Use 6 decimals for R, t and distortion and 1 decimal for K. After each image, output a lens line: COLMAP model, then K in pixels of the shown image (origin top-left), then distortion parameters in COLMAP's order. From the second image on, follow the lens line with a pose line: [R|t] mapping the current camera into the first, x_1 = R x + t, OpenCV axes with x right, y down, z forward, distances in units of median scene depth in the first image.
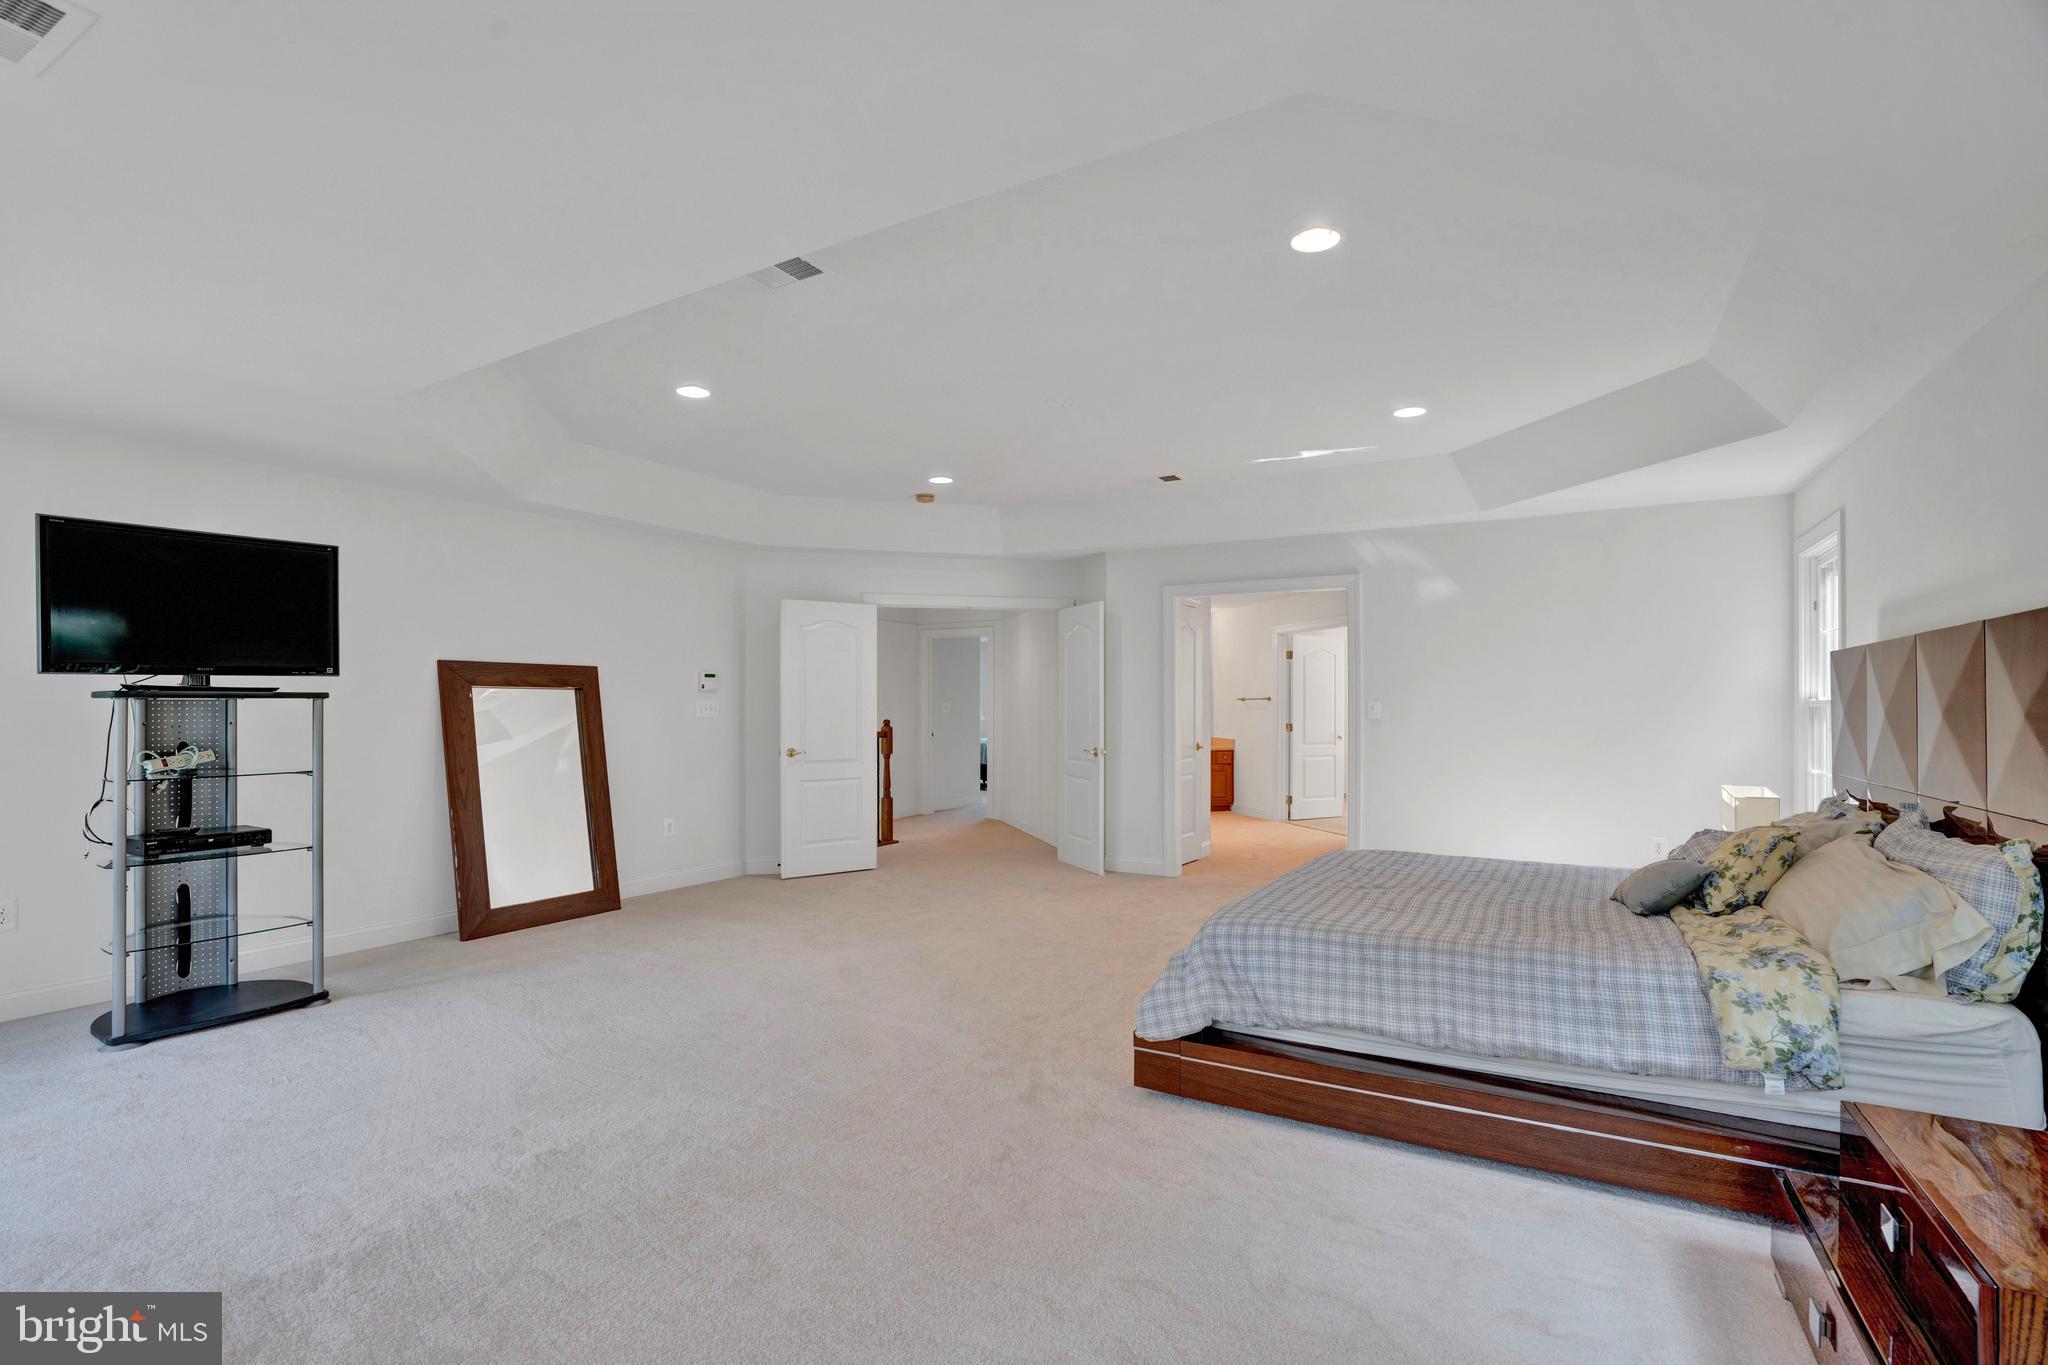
lens RADIAL K [[943.5, 0, 1027.3], [0, 943.5, 690.6], [0, 0, 1]] dist [-0.043867, 0.009402]
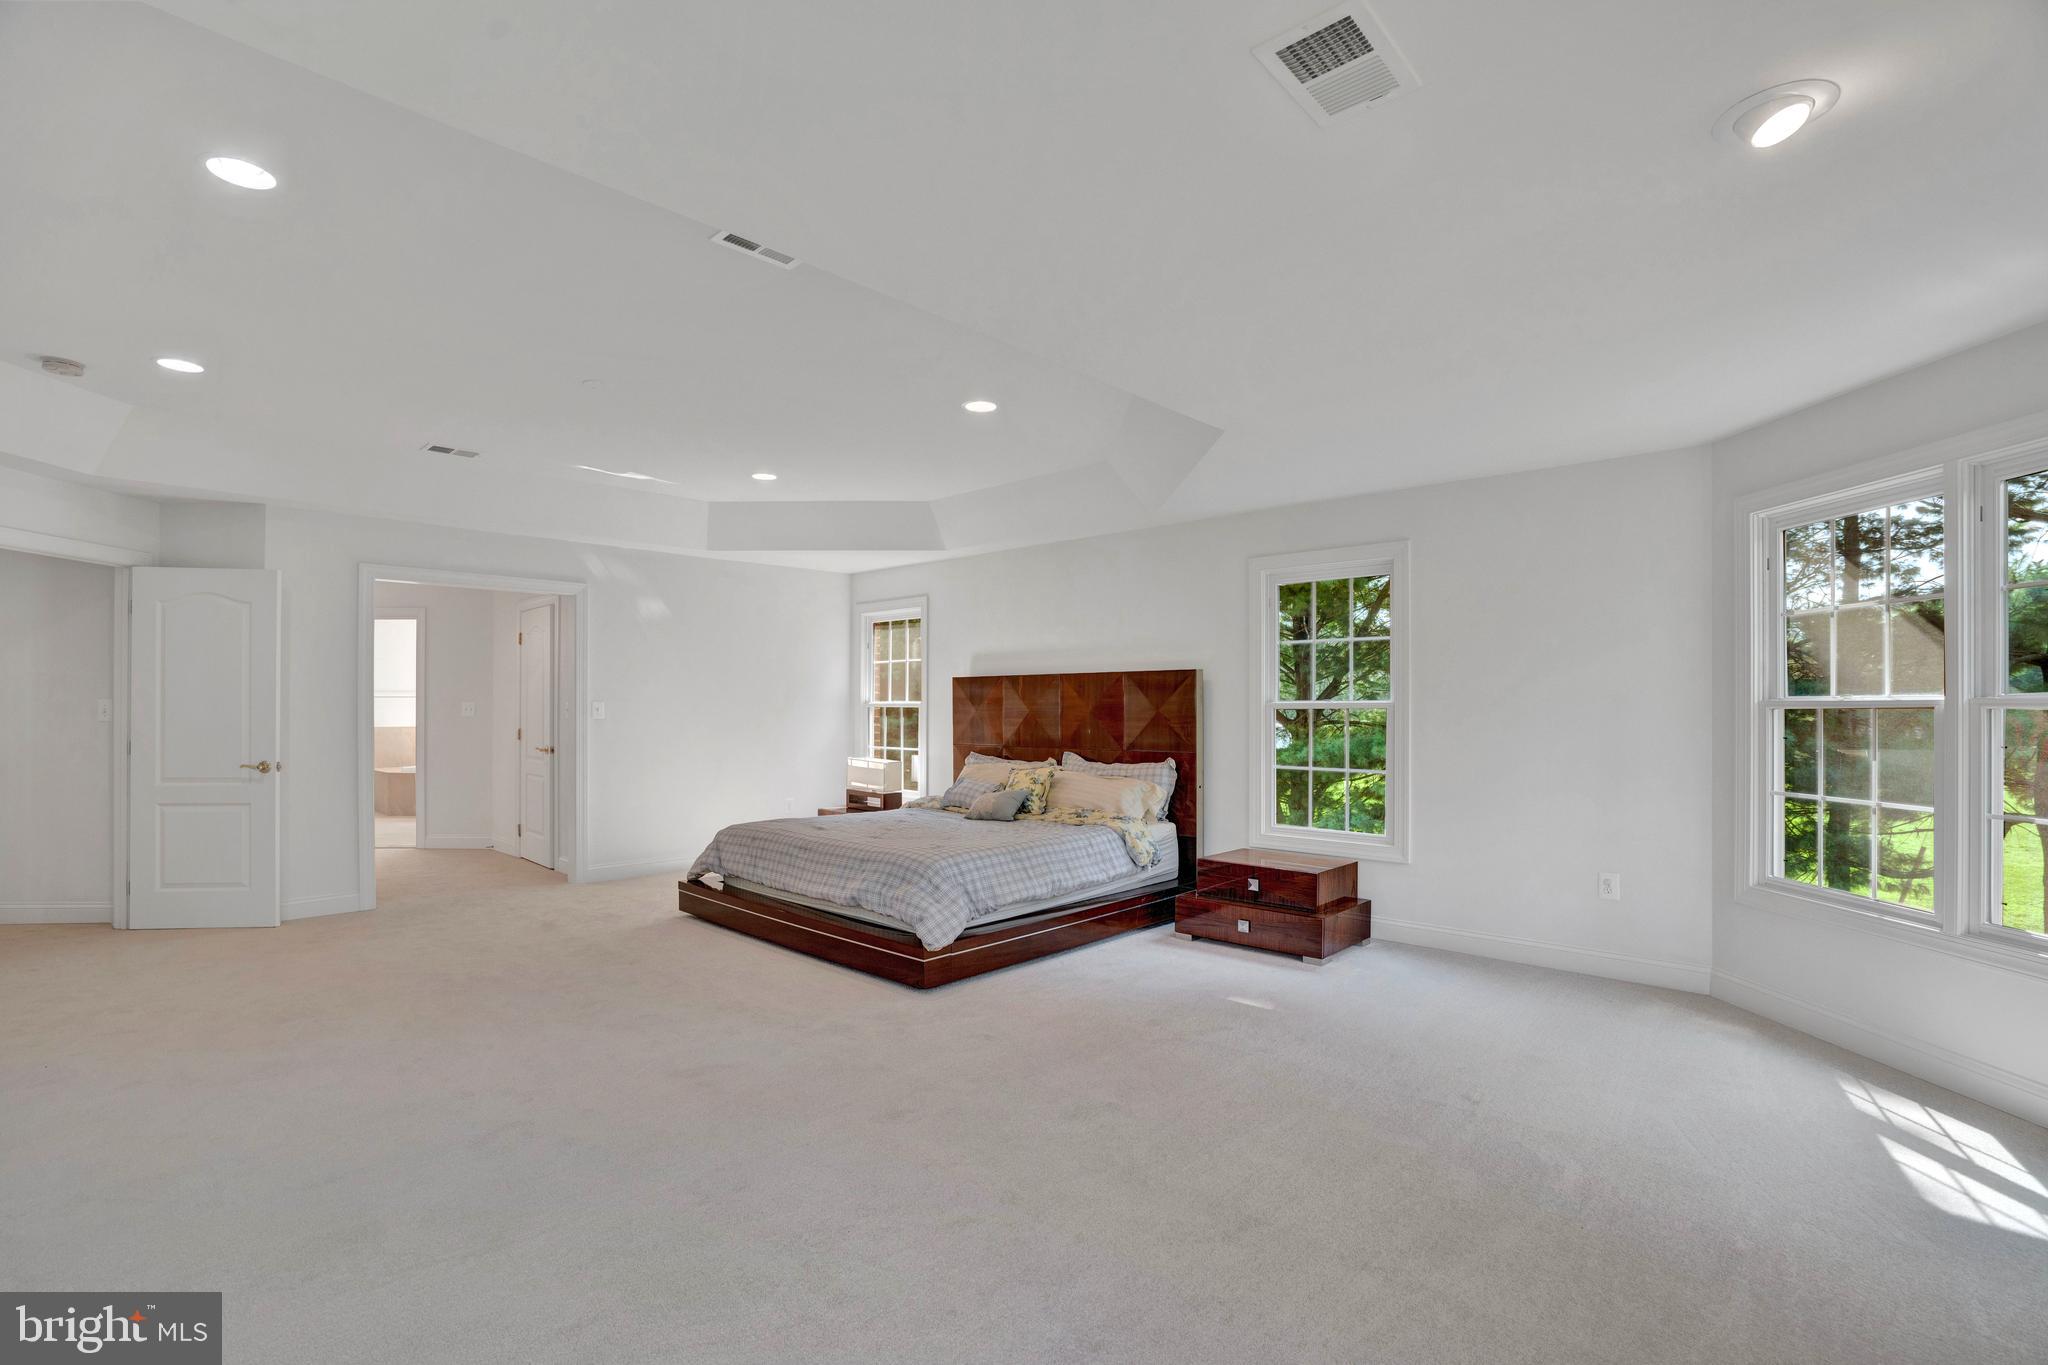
lens RADIAL K [[943.5, 0, 1016.6], [0, 943.5, 686.6], [0, 0, 1]] dist [-0.043867, 0.009402]
pose [[0.238295, 0.020456, 0.970977, -1.185498], [-0.015730, 0.999728, -0.017201, 0.007739], [-0.971065, -0.011175, 0.238552, 0.558227]]
